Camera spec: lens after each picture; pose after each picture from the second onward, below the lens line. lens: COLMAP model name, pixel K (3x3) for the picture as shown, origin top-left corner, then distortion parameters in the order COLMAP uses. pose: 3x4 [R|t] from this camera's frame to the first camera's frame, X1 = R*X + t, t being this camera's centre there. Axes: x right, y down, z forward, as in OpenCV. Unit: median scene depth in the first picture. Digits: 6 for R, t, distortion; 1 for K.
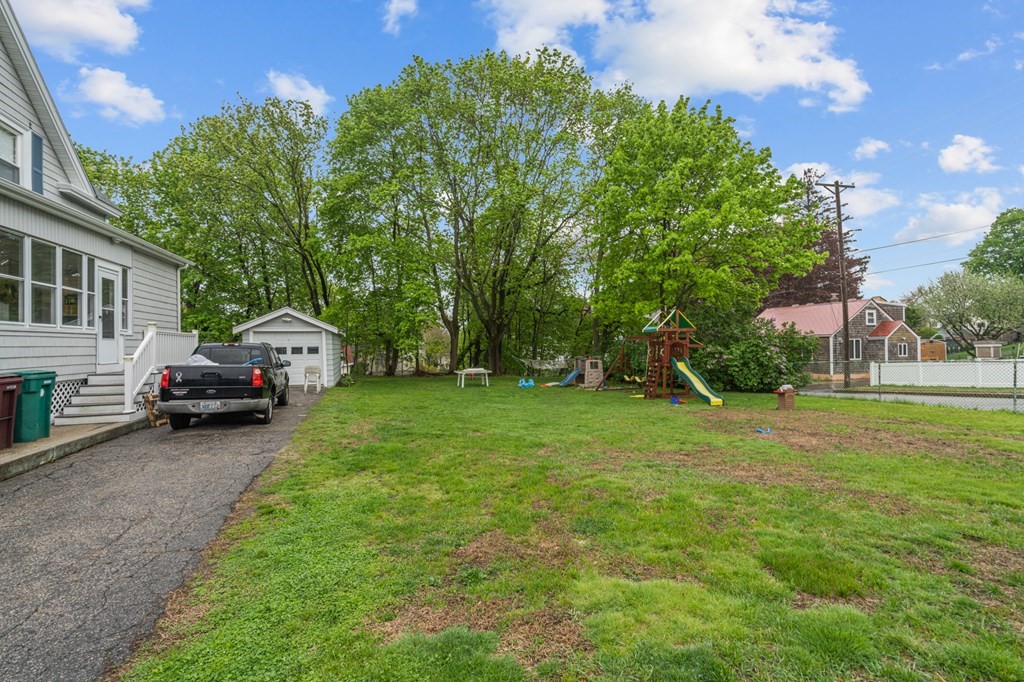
lens RADIAL K [[469.0, 0, 507.8], [0, 469.0, 338.3], [0, 0, 1]] dist [-0.005900, 0.000798]
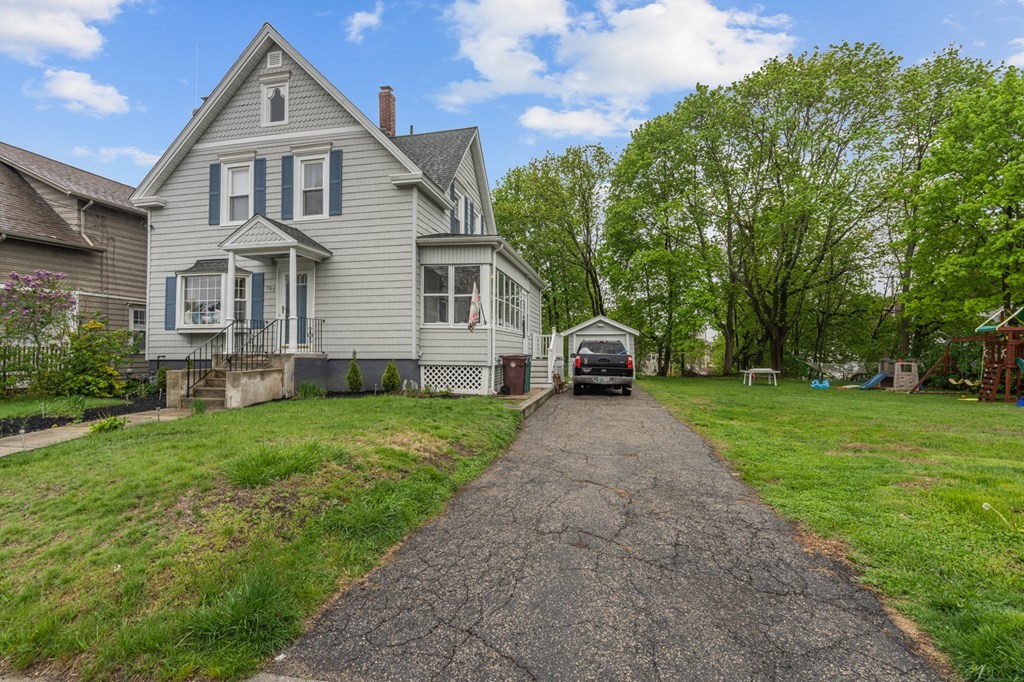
lens RADIAL K [[469.0, 0, 499.4], [0, 469.0, 344.8], [0, 0, 1]] dist [-0.005900, 0.000798]
pose [[0.871049, 0.004237, -0.491178, -0.088213], [-0.003264, 0.999991, 0.002838, 0.012930], [0.491185, -0.000868, 0.871055, -0.293957]]
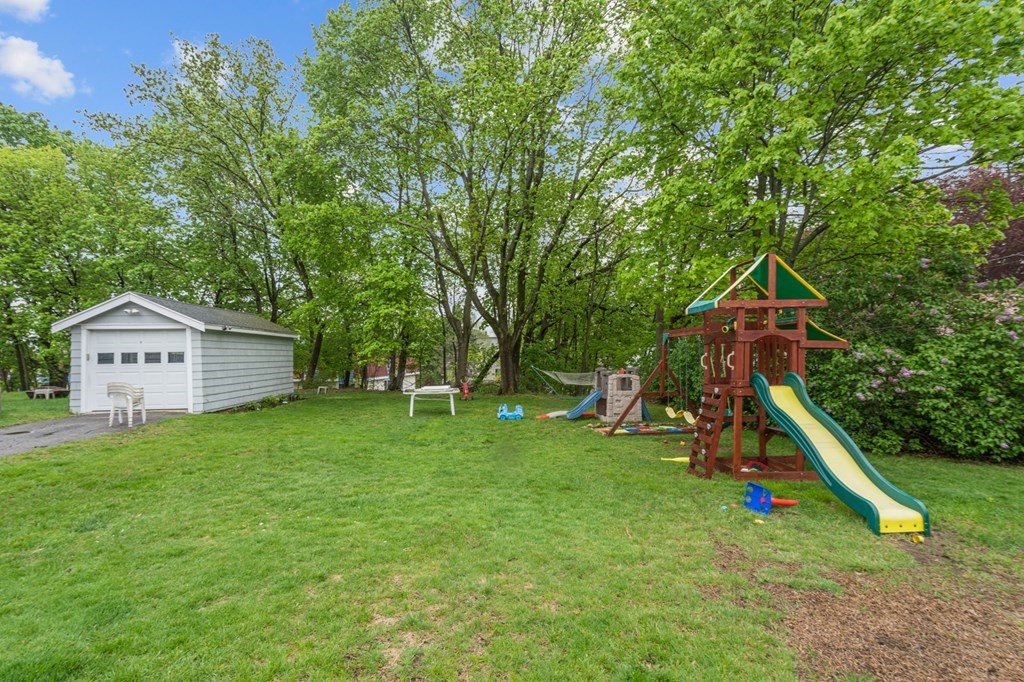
lens RADIAL K [[469.0, 0, 507.5], [0, 469.0, 336.0], [0, 0, 1]] dist [-0.005900, 0.000798]
pose [[0.974516, -0.010694, -0.224061, 0.215671], [0.005429, 0.999695, -0.024099, 0.015921], [0.224251, 0.022269, 0.974277, 0.522888]]
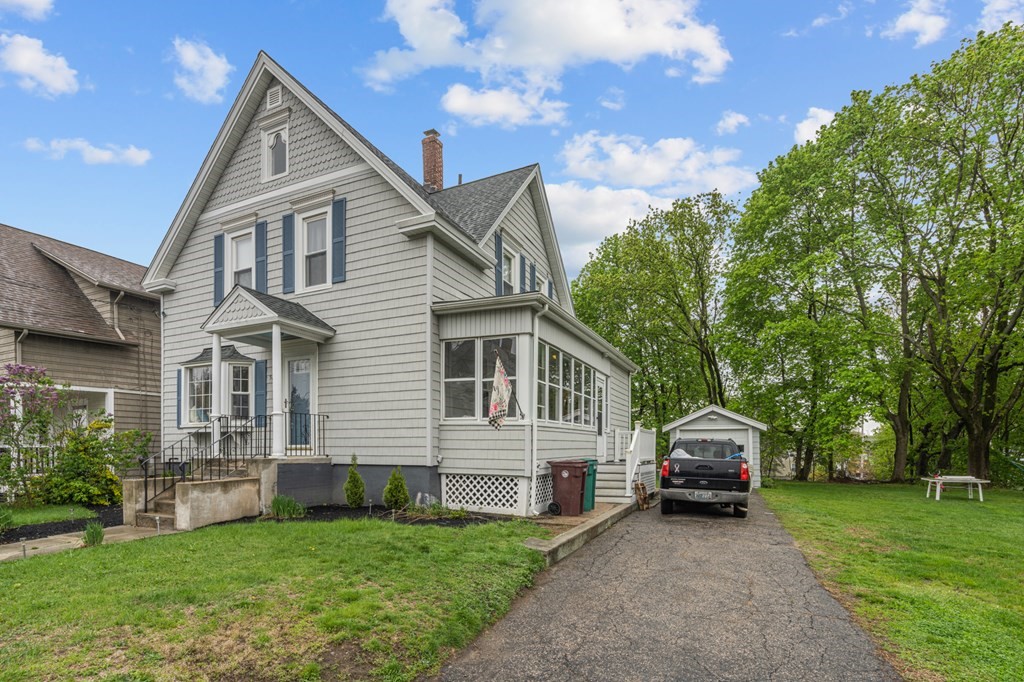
lens RADIAL K [[487.0, 0, 495.2], [0, 487.0, 455.0], [0, 0, 1]] dist [-0.005237, 0.000550]
pose [[0.735387, 0.023479, -0.677240, -0.118094], [-0.000453, 0.999416, 0.034157, 0.005455], [0.677647, -0.024812, 0.734969, -0.091510]]
